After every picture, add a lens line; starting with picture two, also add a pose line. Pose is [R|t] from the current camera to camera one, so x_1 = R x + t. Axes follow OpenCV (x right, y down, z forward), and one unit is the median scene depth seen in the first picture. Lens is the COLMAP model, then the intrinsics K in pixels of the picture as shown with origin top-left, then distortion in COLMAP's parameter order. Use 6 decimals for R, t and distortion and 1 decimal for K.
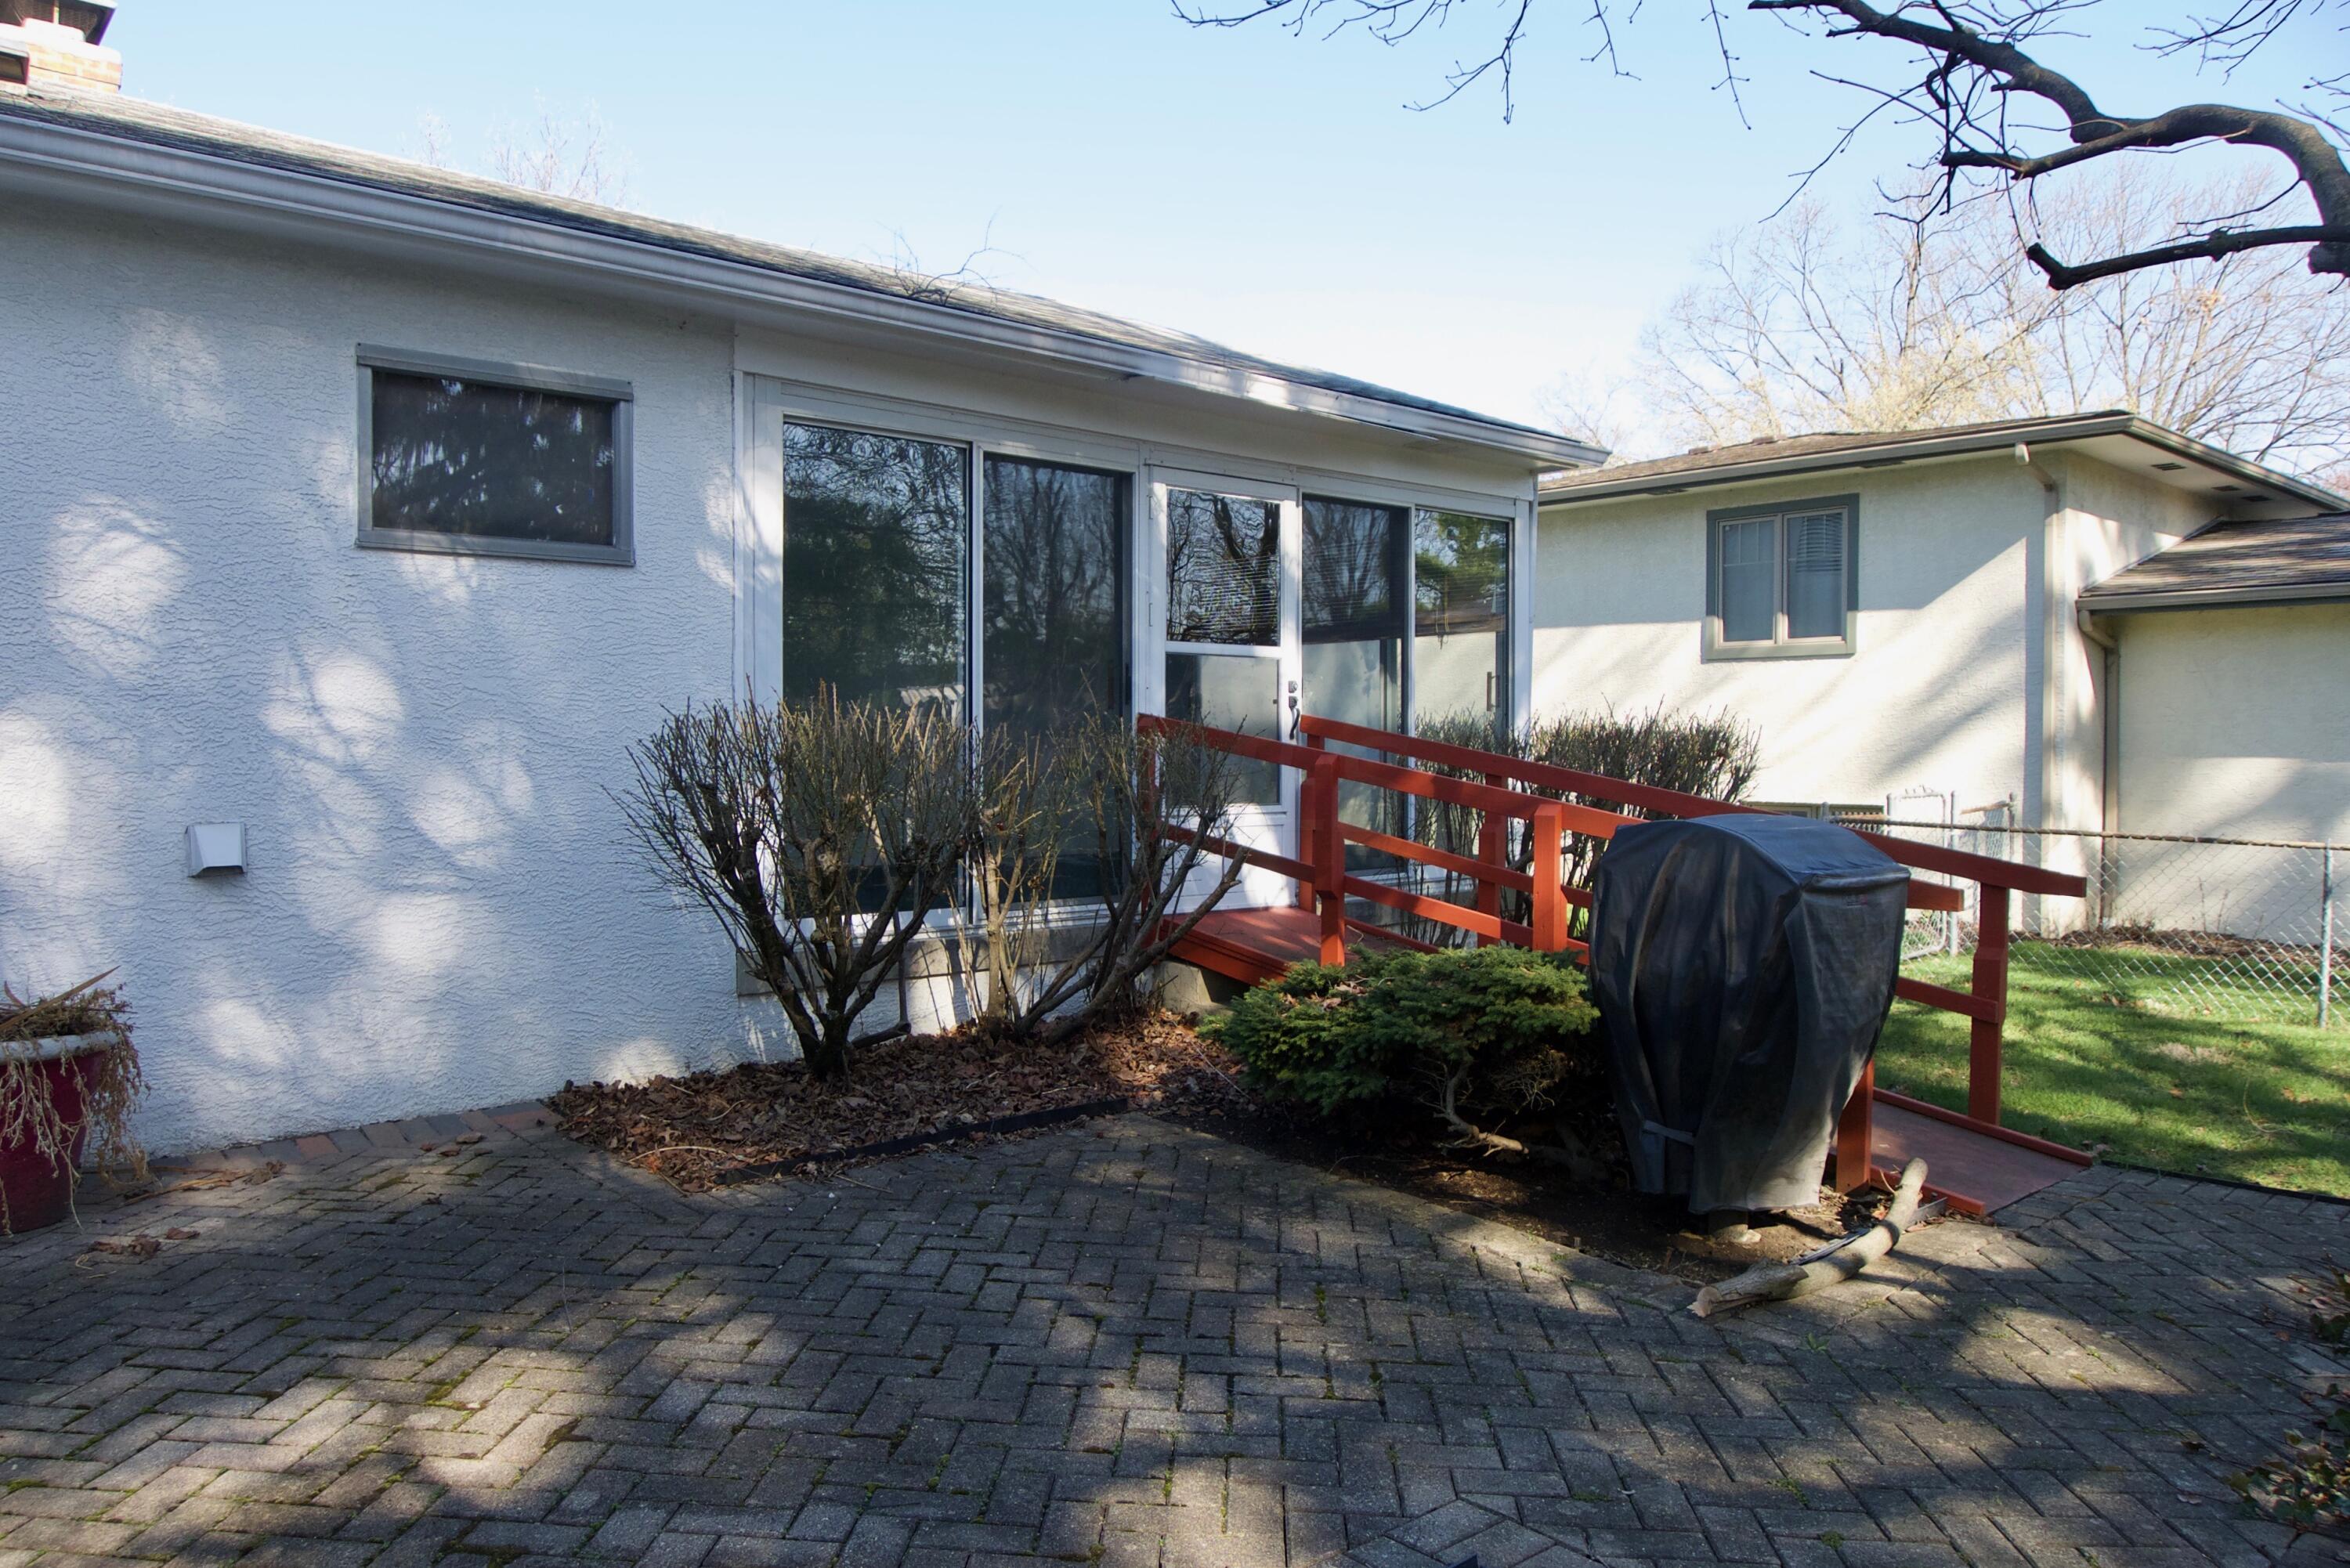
lens RADIAL K [[1695.4, 0, 1160.3], [0, 1695.4, 781.3], [0, 0, 1]] dist [-0.052705, 0.002743]
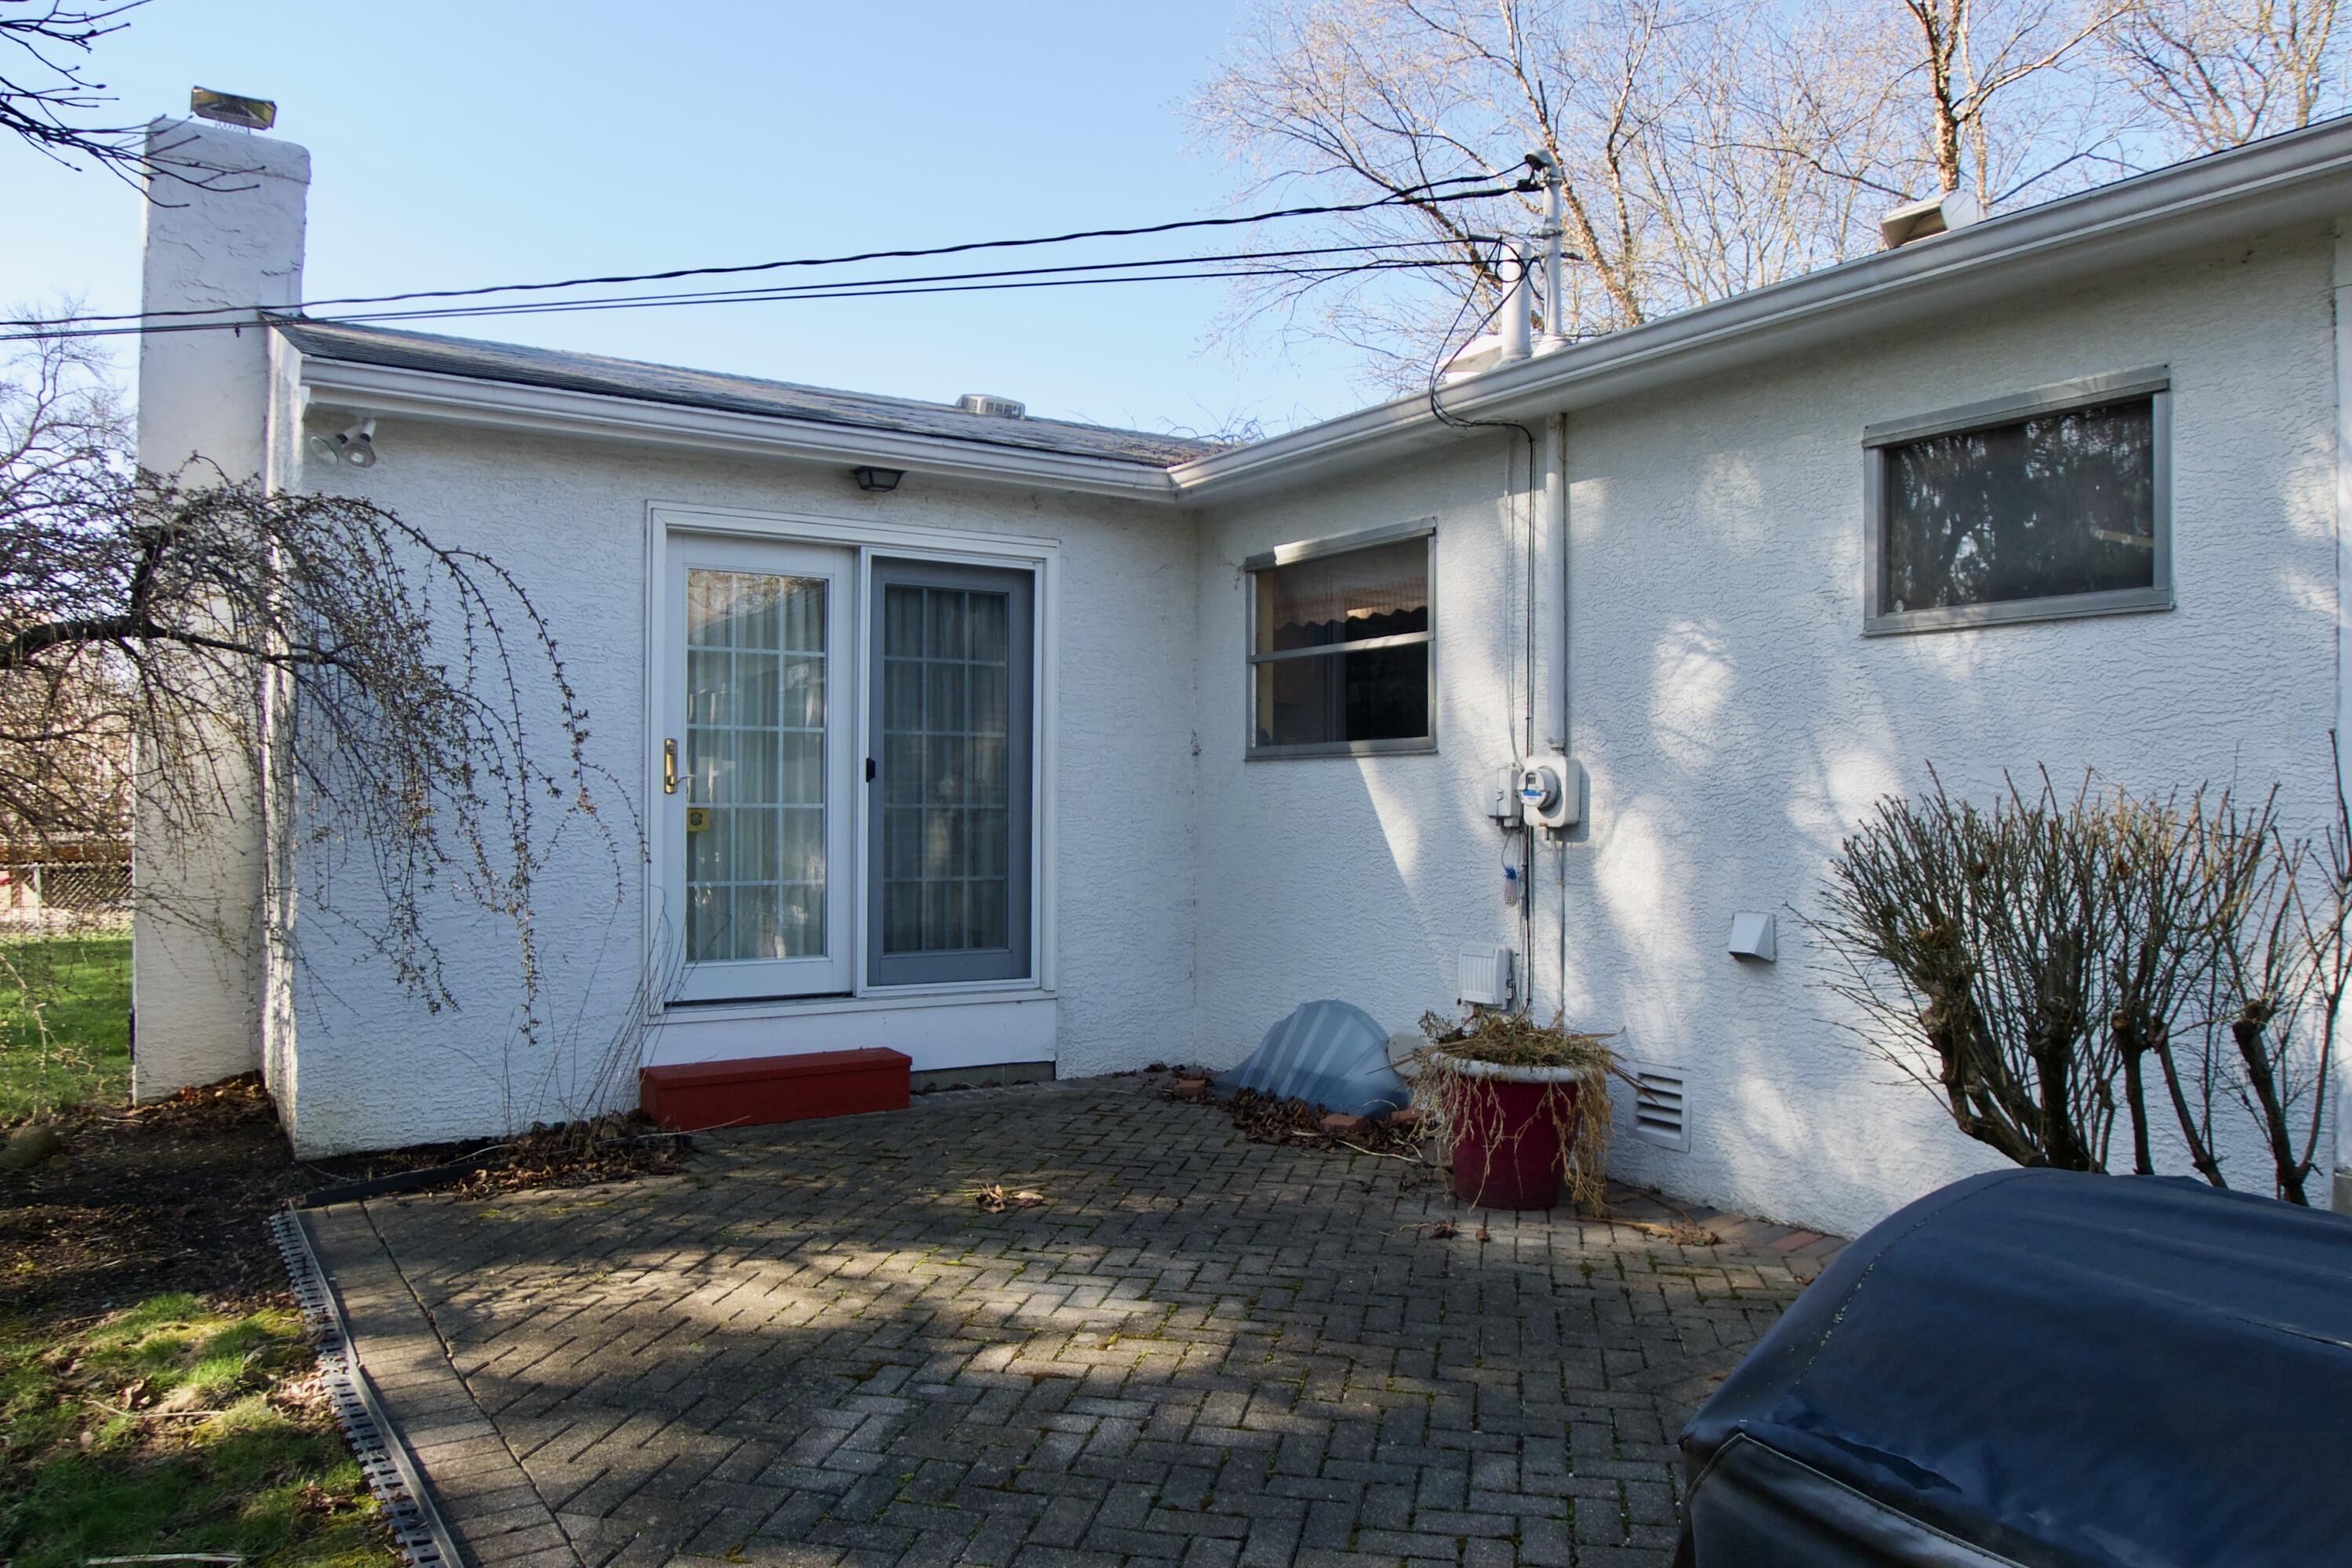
lens RADIAL K [[1697.0, 0, 1162.9], [0, 1697.0, 785.1], [0, 0, 1]] dist [-0.052705, 0.002743]
pose [[-0.181507, -0.014386, -0.983284, 0.602694], [-0.028627, 0.999547, -0.009339, -0.037433], [0.982973, 0.026454, -0.181837, 0.862464]]
